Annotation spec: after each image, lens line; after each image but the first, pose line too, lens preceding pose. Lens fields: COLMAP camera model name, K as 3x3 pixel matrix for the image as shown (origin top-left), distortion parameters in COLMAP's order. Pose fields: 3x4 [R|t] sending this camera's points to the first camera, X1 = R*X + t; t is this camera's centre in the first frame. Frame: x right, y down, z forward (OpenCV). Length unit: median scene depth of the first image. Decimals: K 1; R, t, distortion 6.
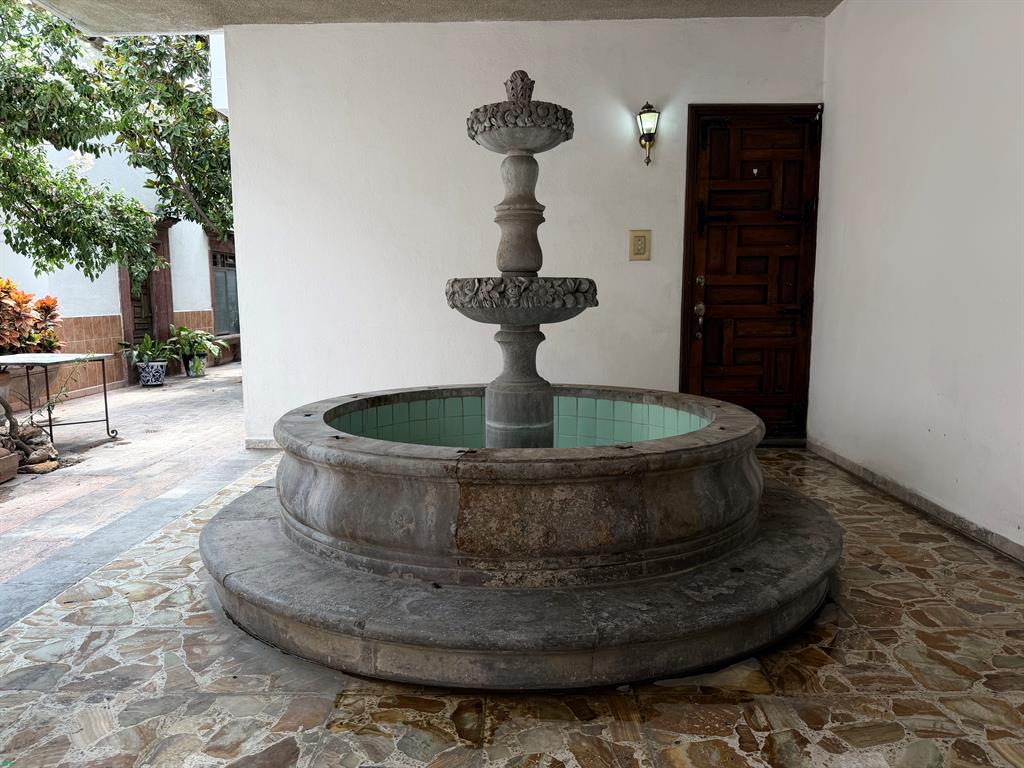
lens RADIAL K [[727.6, 0, 514.5], [0, 727.6, 393.0], [0, 0, 1]] dist [0.032251, -0.047592]
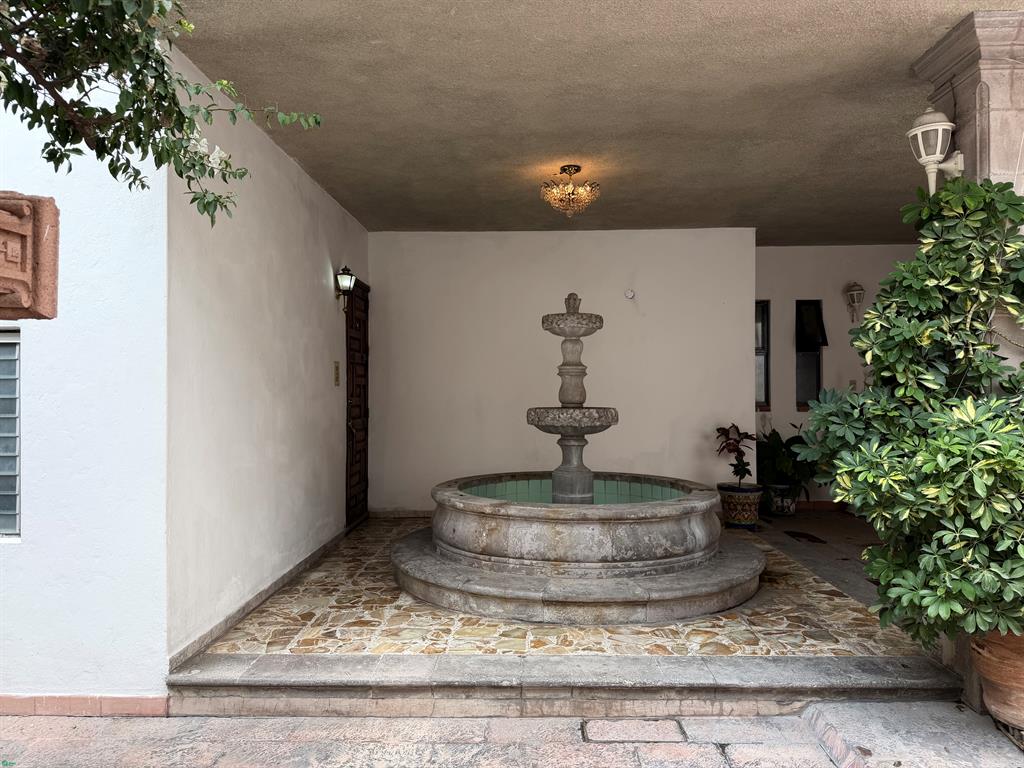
lens RADIAL K [[727.6, 0, 515.5], [0, 727.6, 365.5], [0, 0, 1]] dist [0.032251, -0.047592]
pose [[0.001747, 0.035112, 0.999382, -1.936381], [0.128216, 0.991127, -0.035046, -0.243262], [-0.991745, 0.128198, -0.002771, 1.288314]]
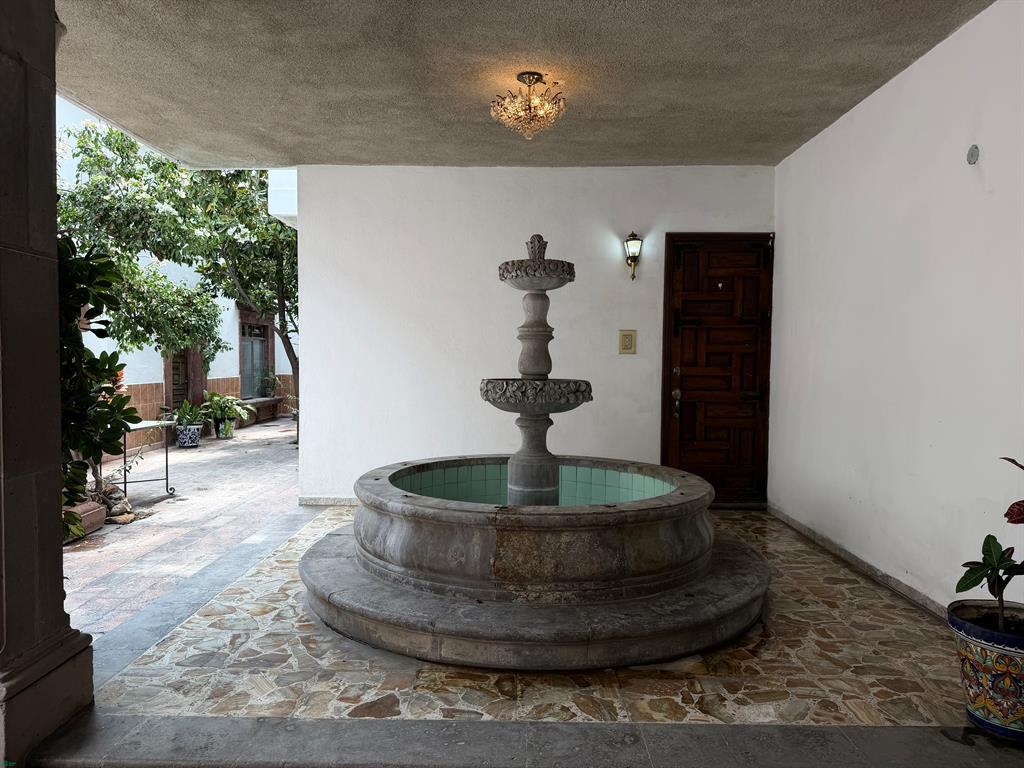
lens RADIAL K [[727.6, 0, 512.3], [0, 727.6, 376.9], [0, 0, 1]] dist [0.032251, -0.047592]
pose [[0.999907, 0.013616, -0.000109, -0.040071], [-0.013552, 0.994394, -0.104871, -0.022786], [-0.001319, 0.104862, 0.994486, -0.399970]]
